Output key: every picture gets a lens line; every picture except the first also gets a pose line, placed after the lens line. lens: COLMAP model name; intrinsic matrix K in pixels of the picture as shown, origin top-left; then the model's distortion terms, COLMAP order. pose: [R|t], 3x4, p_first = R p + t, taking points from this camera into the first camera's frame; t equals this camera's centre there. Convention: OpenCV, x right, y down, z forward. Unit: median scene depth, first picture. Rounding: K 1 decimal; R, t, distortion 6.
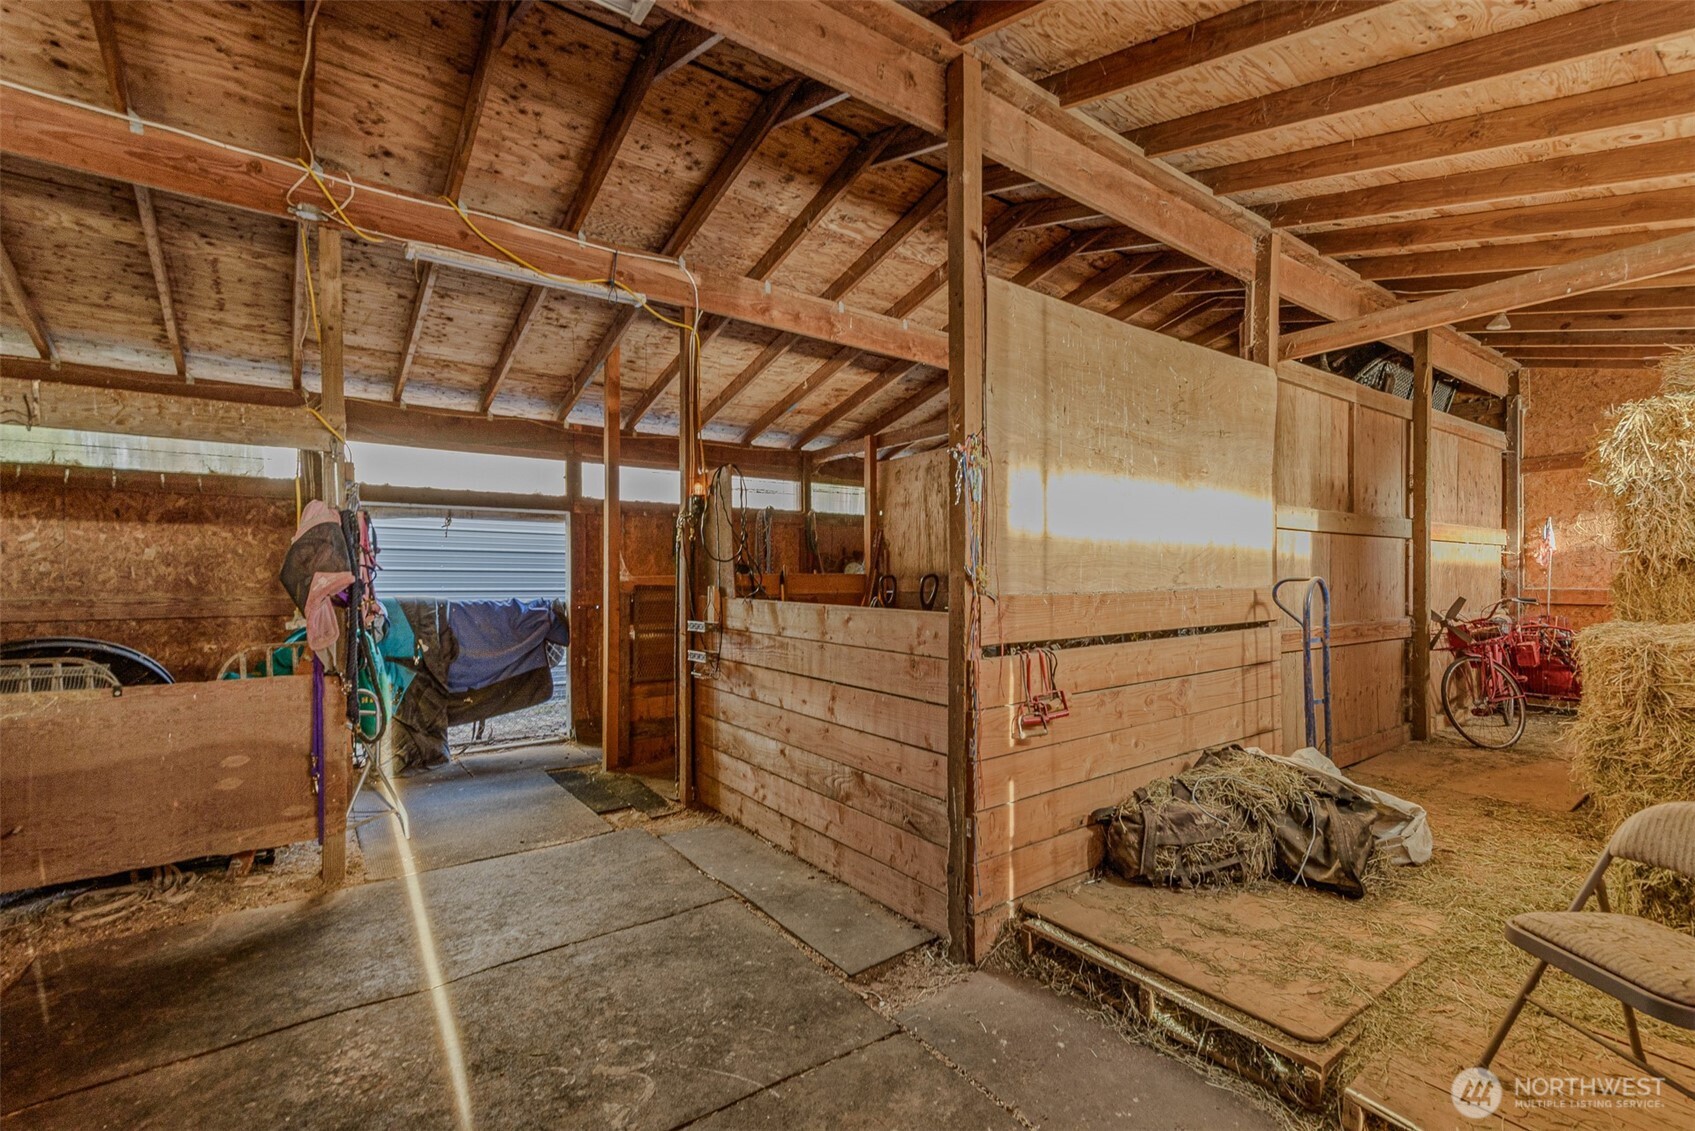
lens RADIAL K [[734.0, 0, 867.6], [0, 734.0, 571.0], [0, 0, 1]] dist [0.016425, 0.000120]
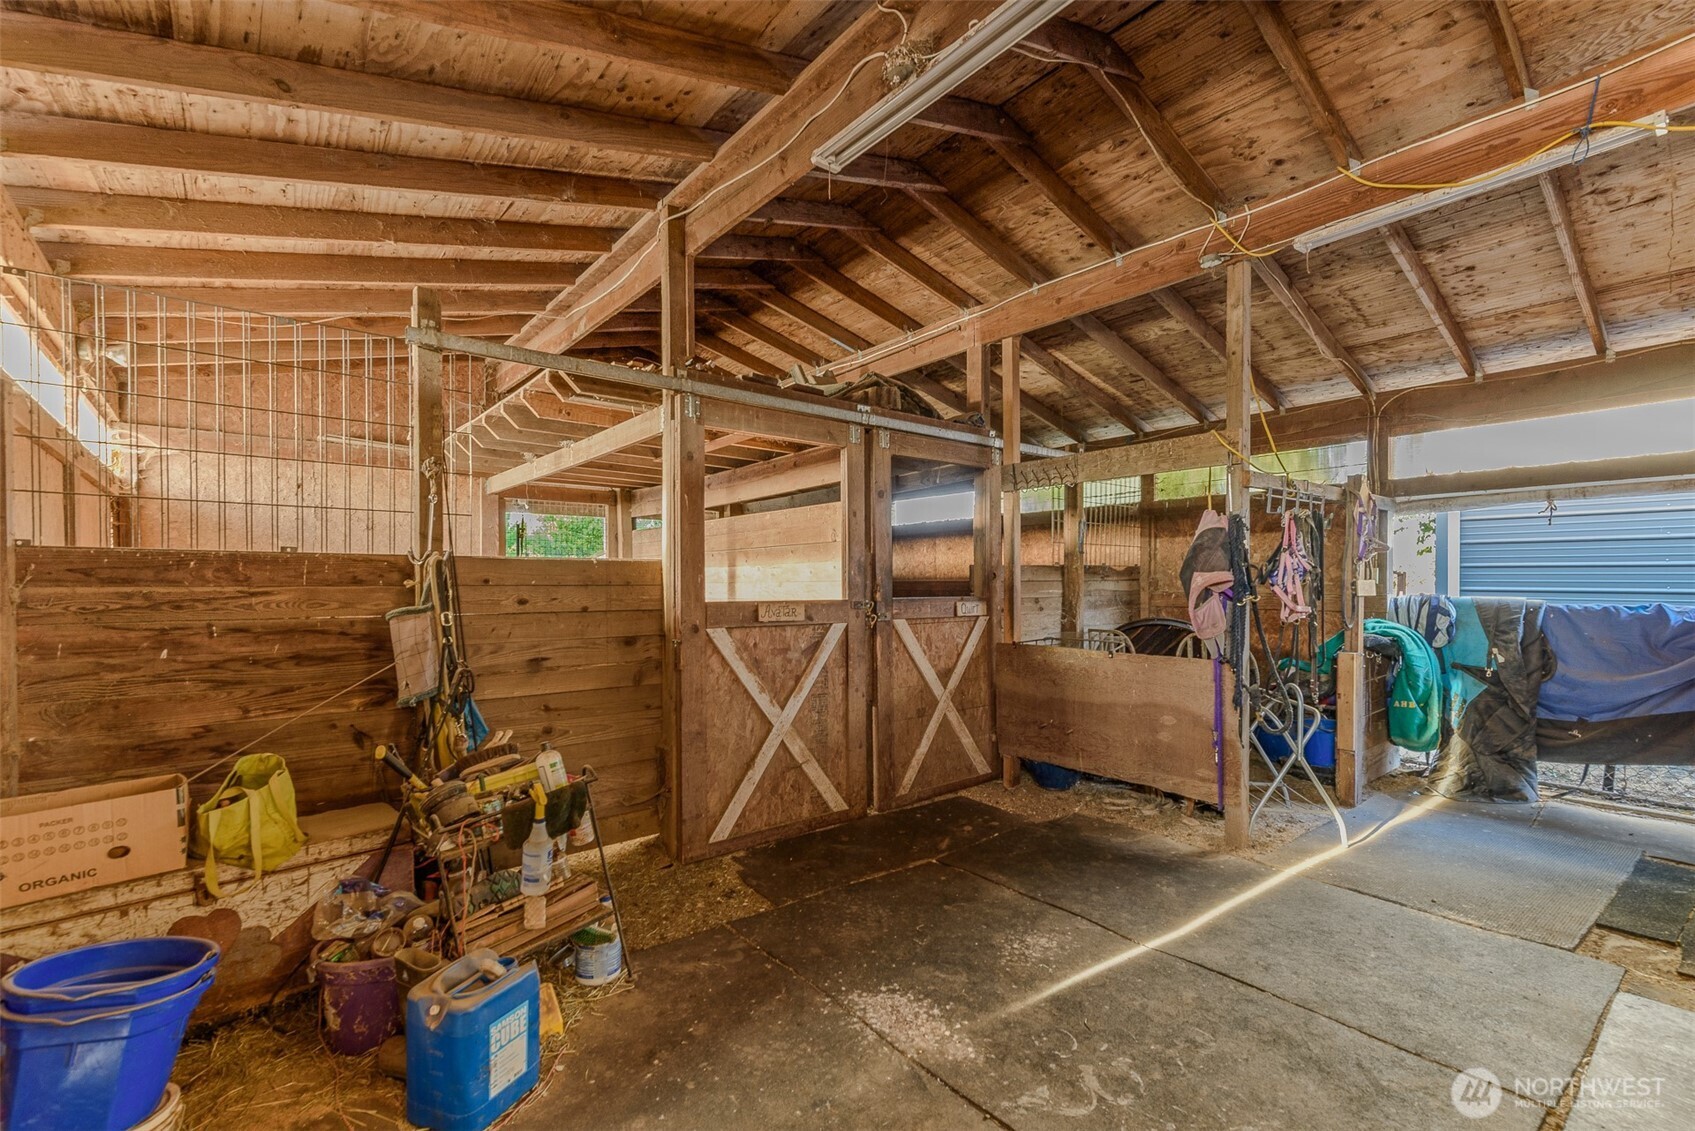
lens RADIAL K [[720.7, 0, 844.8], [0, 720.7, 578.8], [0, 0, 1]] dist [0.015849, -0.000262]
pose [[0.053187, 0.000762, -0.998584, 0.240699], [0.013046, 0.999914, 0.001458, 0.002239], [0.998499, -0.013105, 0.053172, 0.252685]]
